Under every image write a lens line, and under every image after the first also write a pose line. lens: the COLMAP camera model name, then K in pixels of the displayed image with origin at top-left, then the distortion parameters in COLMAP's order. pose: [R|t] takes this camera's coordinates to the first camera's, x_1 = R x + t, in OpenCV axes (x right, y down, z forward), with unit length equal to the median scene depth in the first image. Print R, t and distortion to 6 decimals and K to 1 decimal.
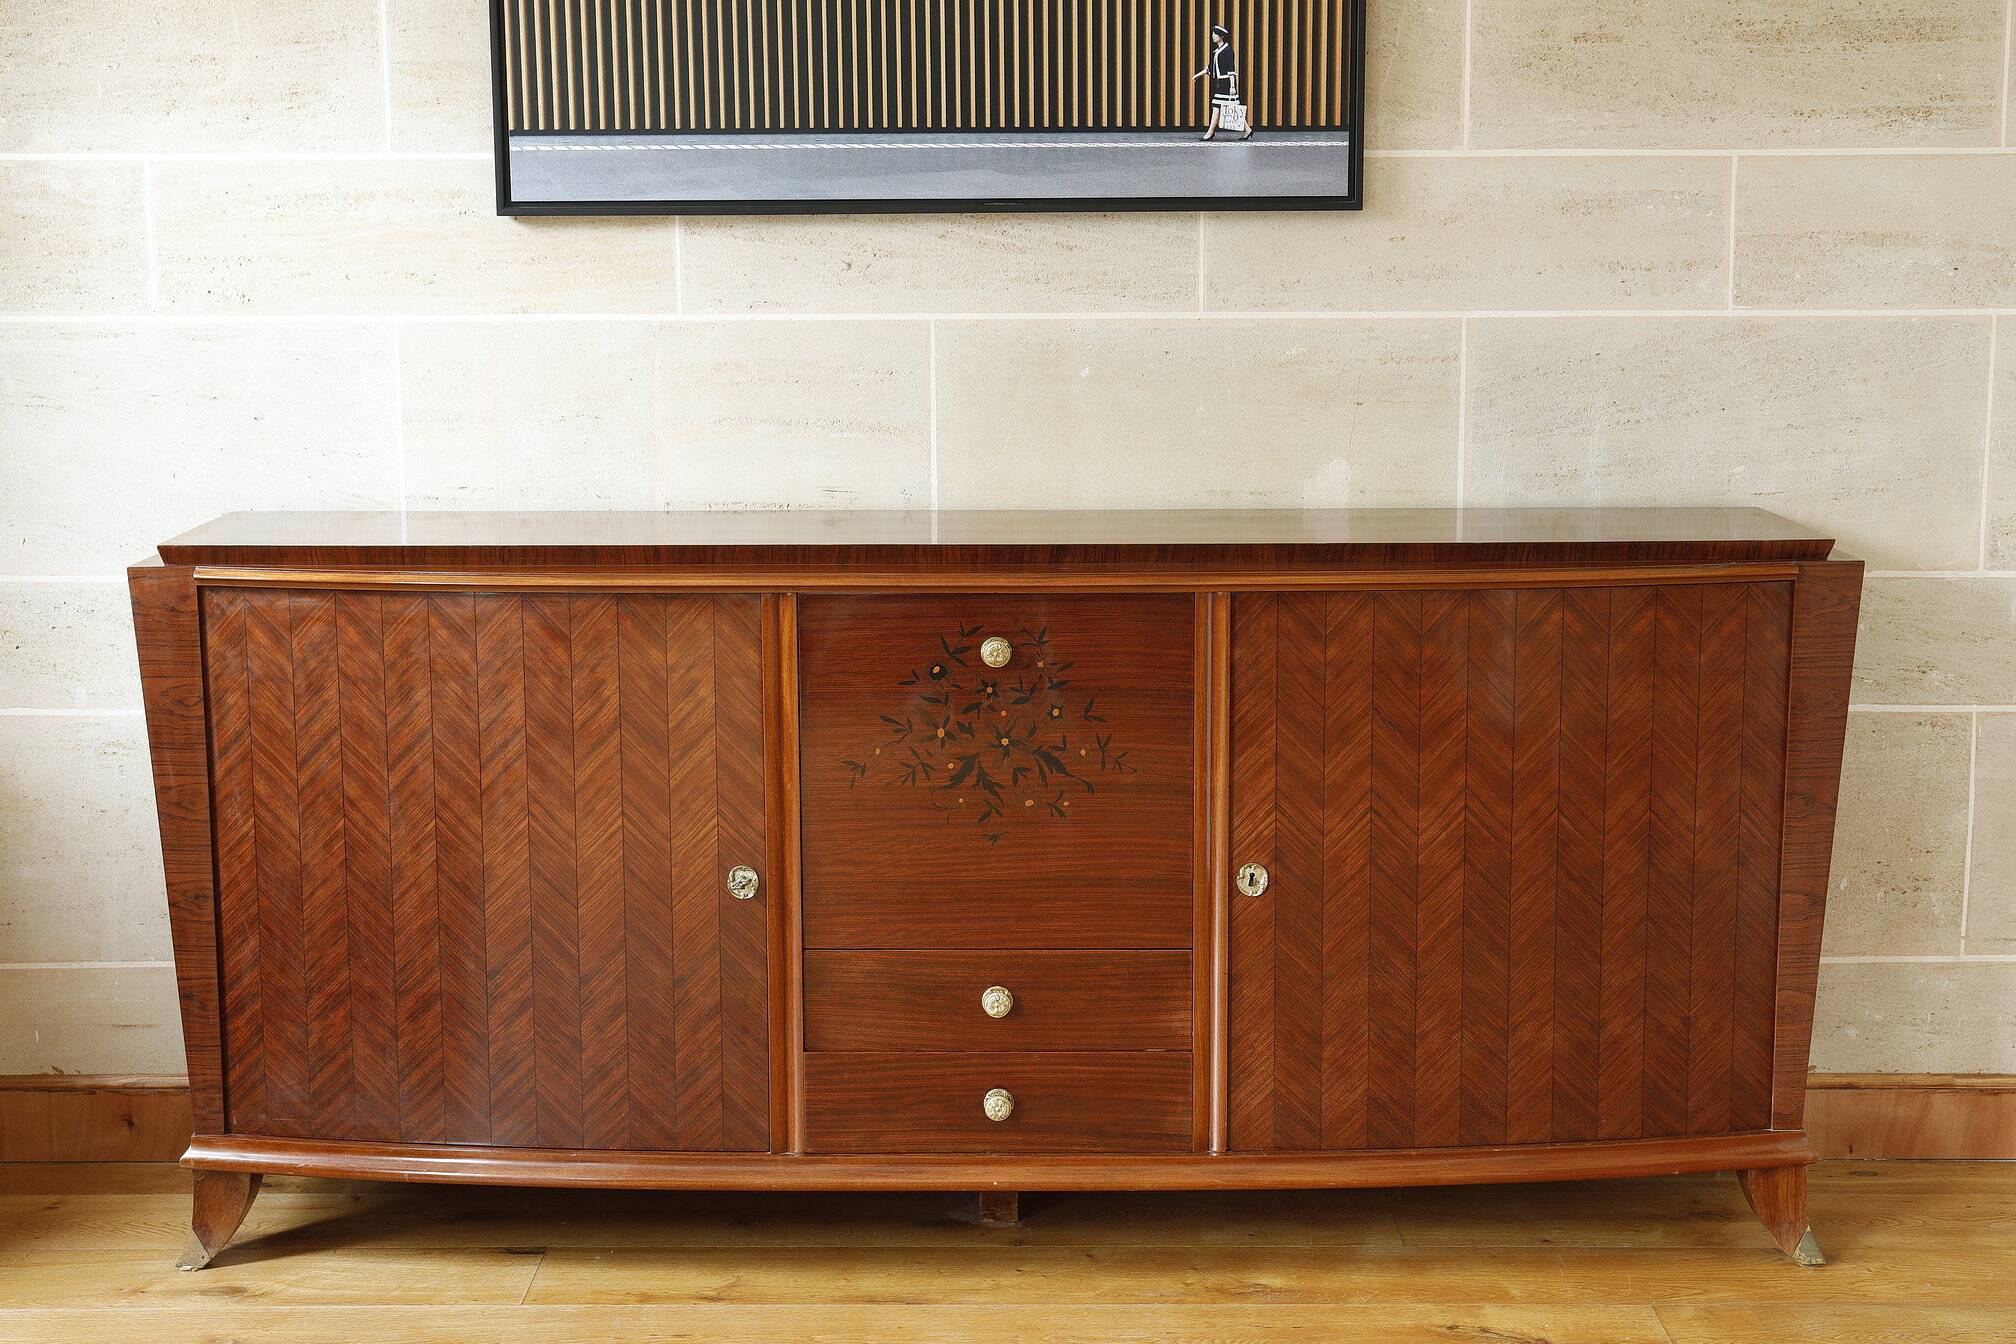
lens RADIAL K [[2965.1, 0, 999.8], [0, 2965.1, 687.9], [0, 0, 1]] dist [0.074733, 0.000000]
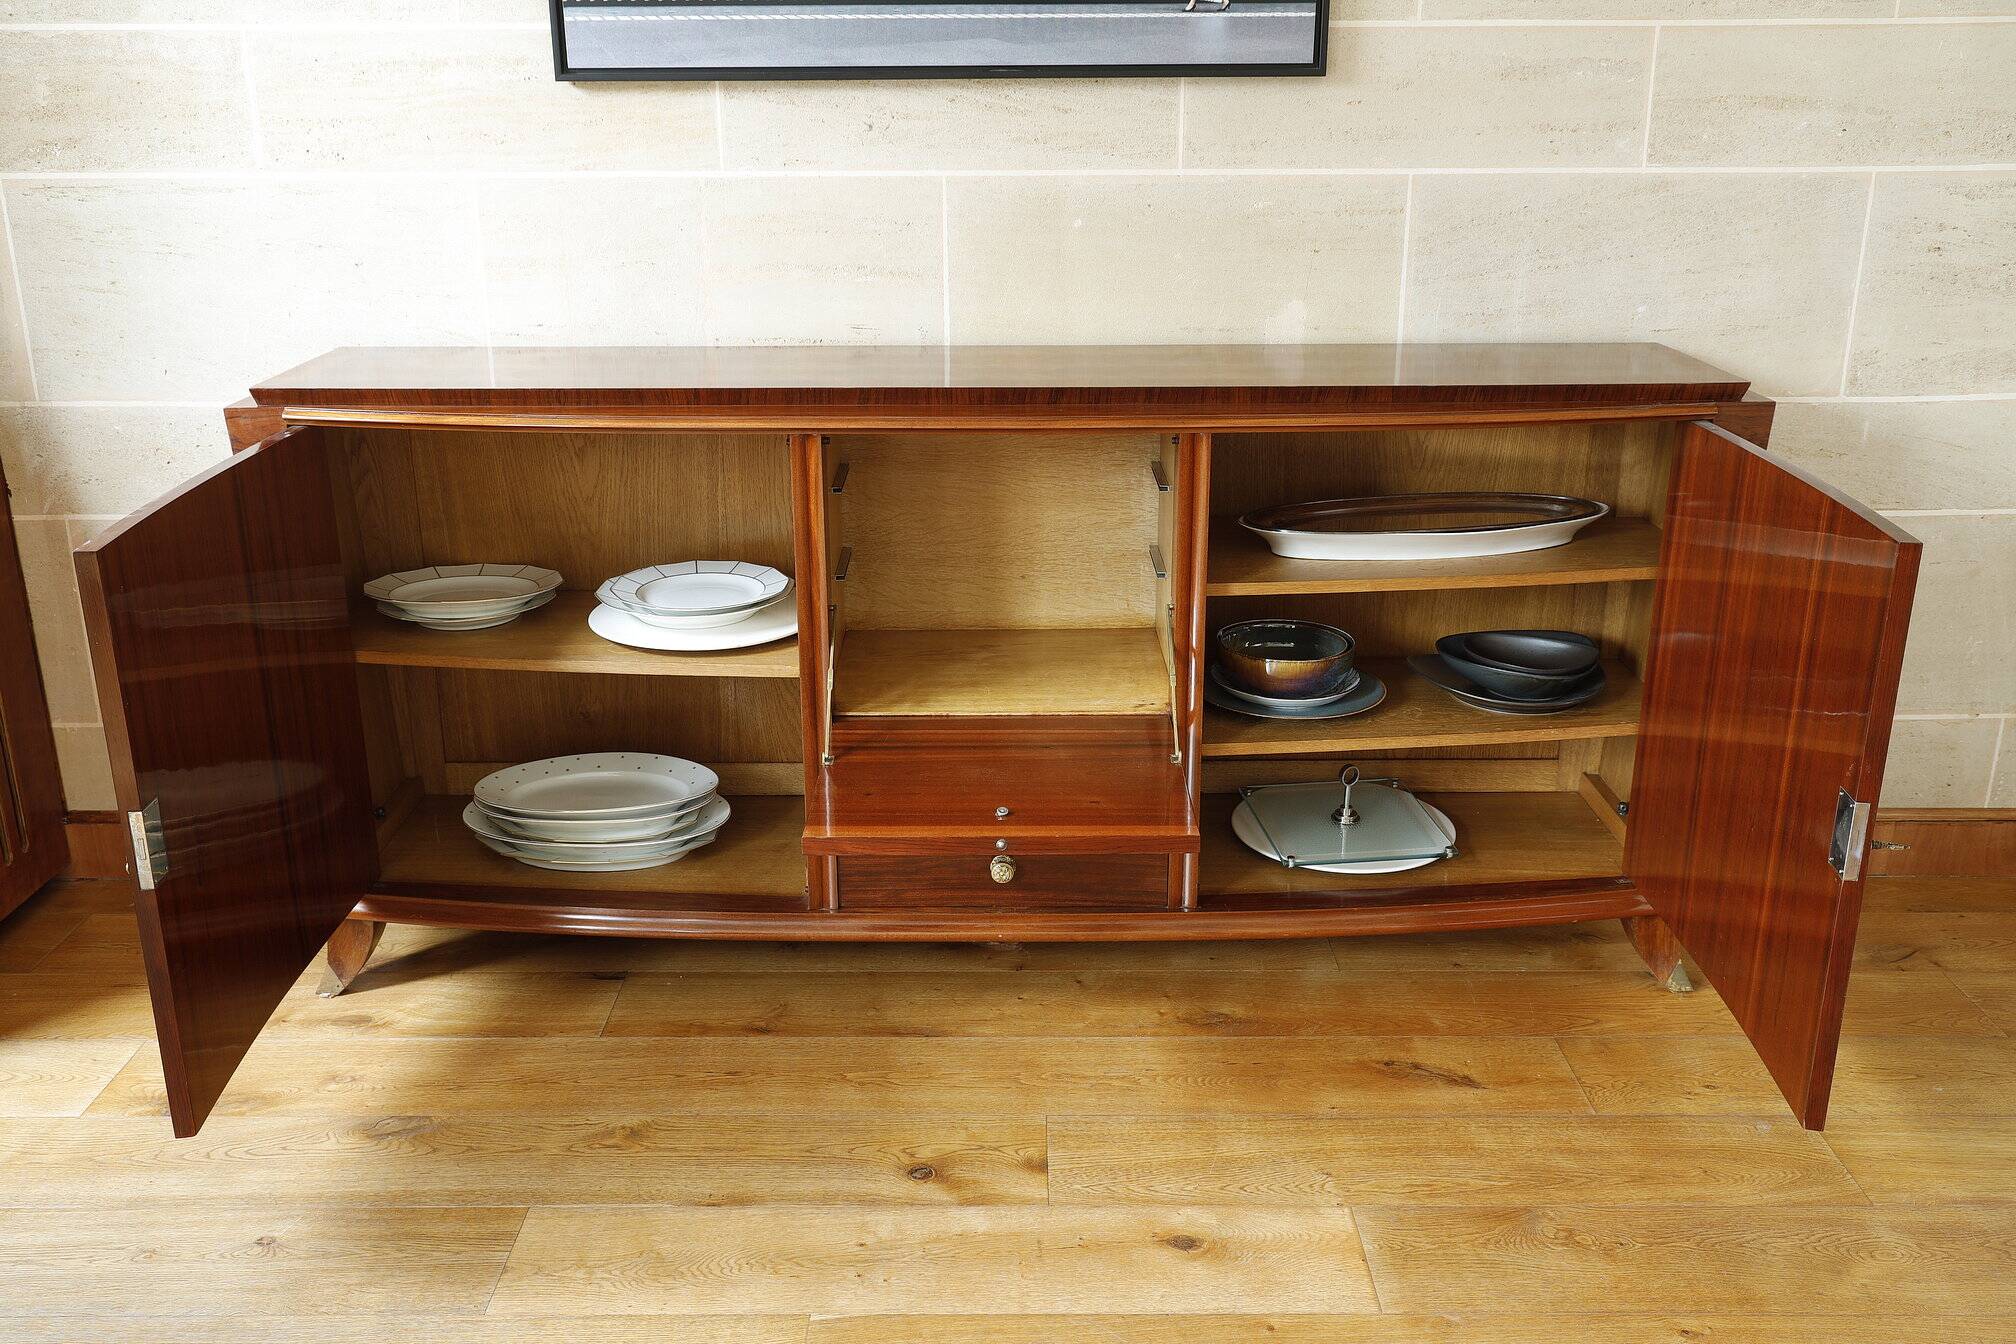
lens RADIAL K [[1824.4, 0, 1004.1], [0, 1824.4, 673.7], [0, 0, 1]] dist [0.025765, 0.000000]
pose [[0.999998, -0.000630, 0.002031, -0.001366], [0.000309, 0.988012, 0.154378, -0.047524], [-0.002104, -0.154377, 0.988010, 0.301673]]
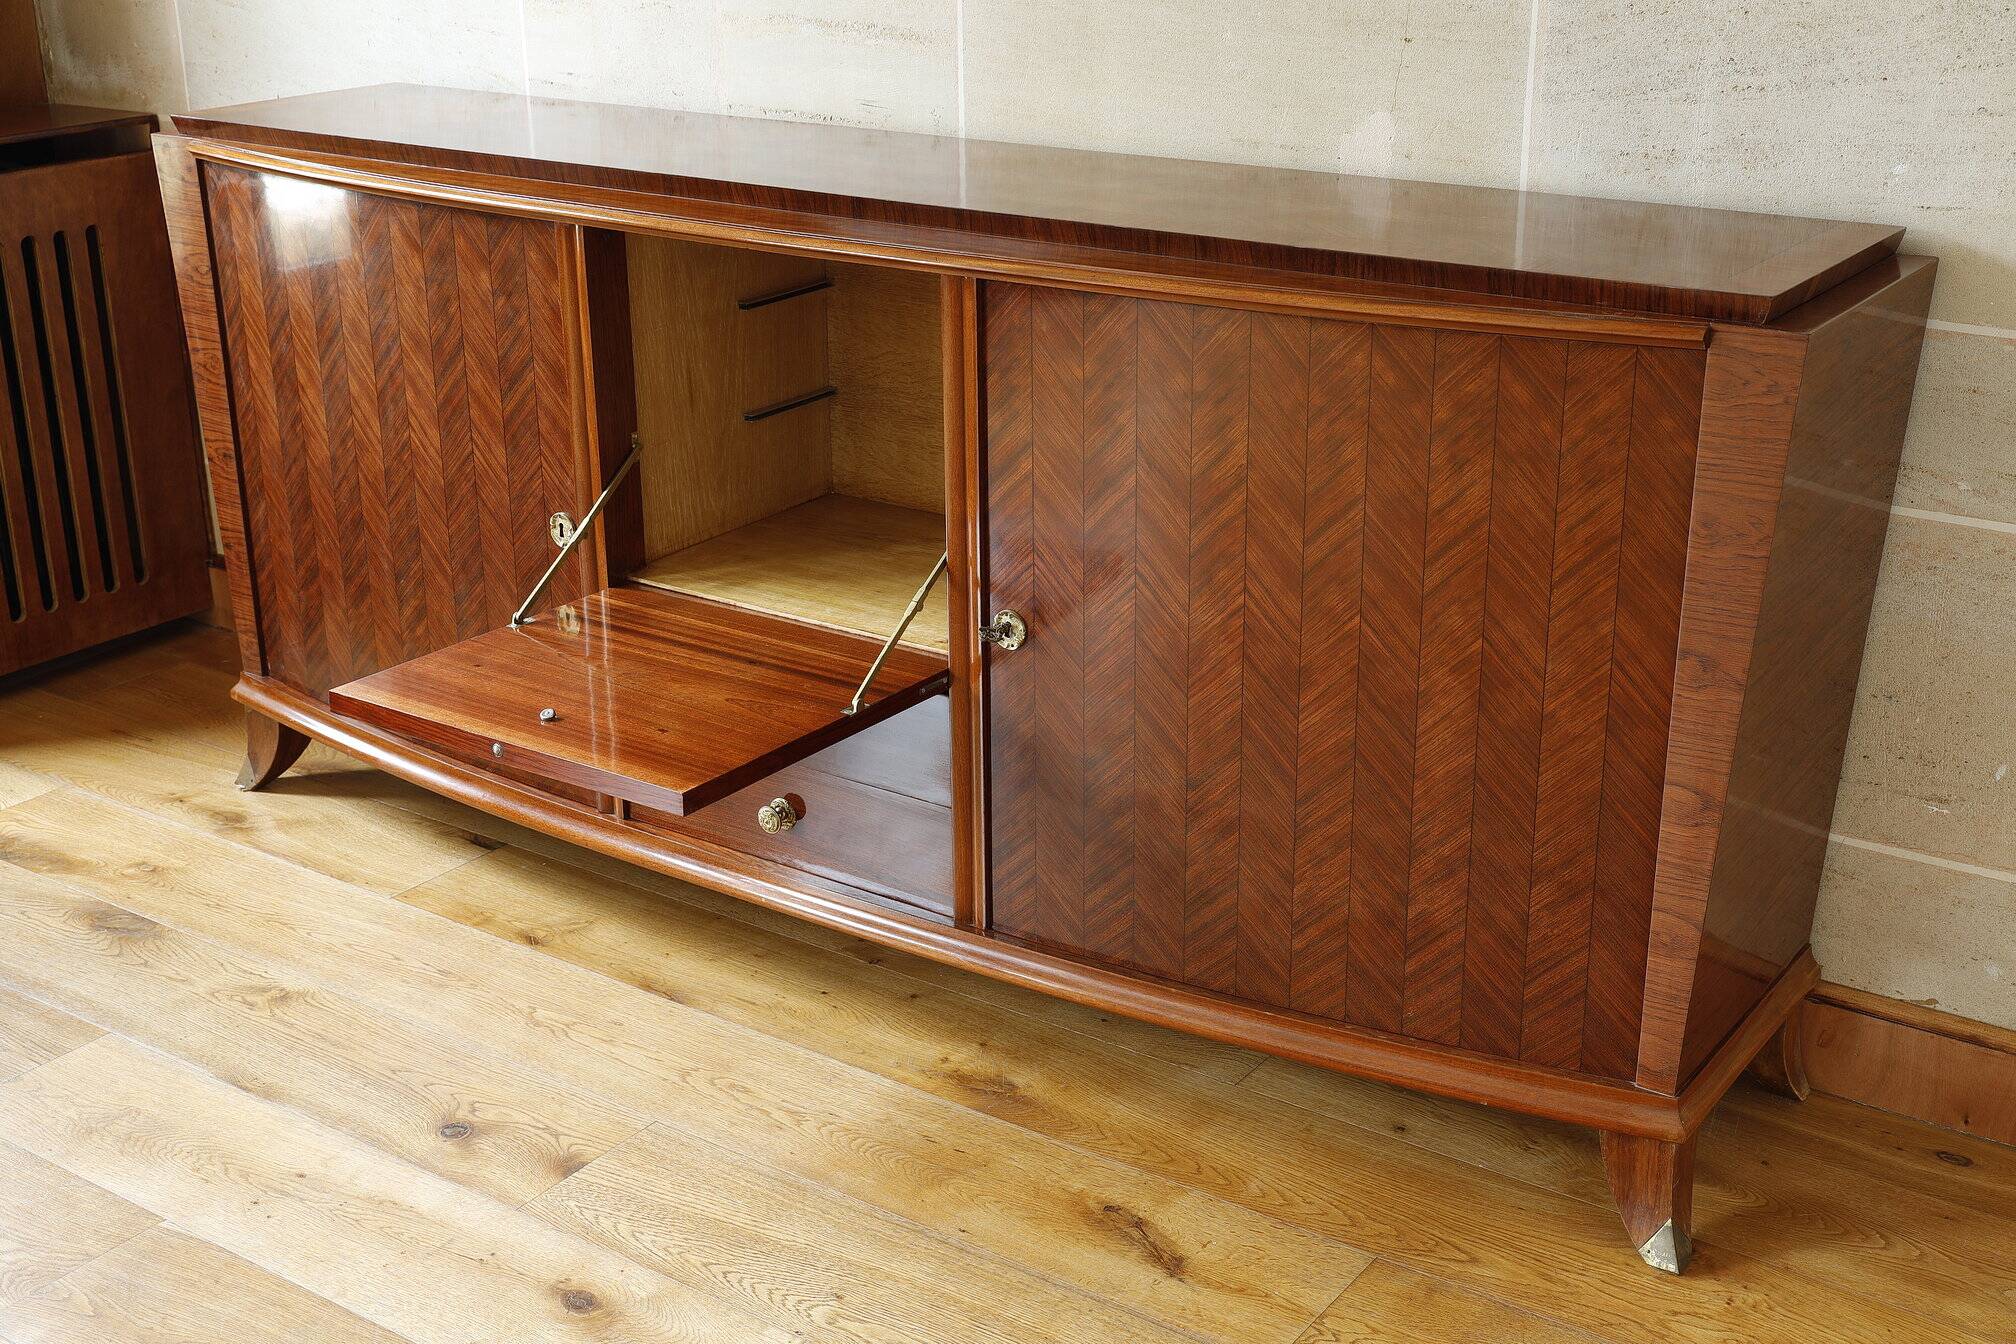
lens RADIAL K [[2439.4, 0, 1005.6], [0, 2439.4, 678.1], [0, 0, 1]] dist [0.045841, 0.000000]
pose [[0.820126, 0.199151, -0.536407, 0.447391], [-0.092251, 0.971231, 0.219543, -0.070992], [0.564698, -0.130569, 0.814904, 0.438930]]
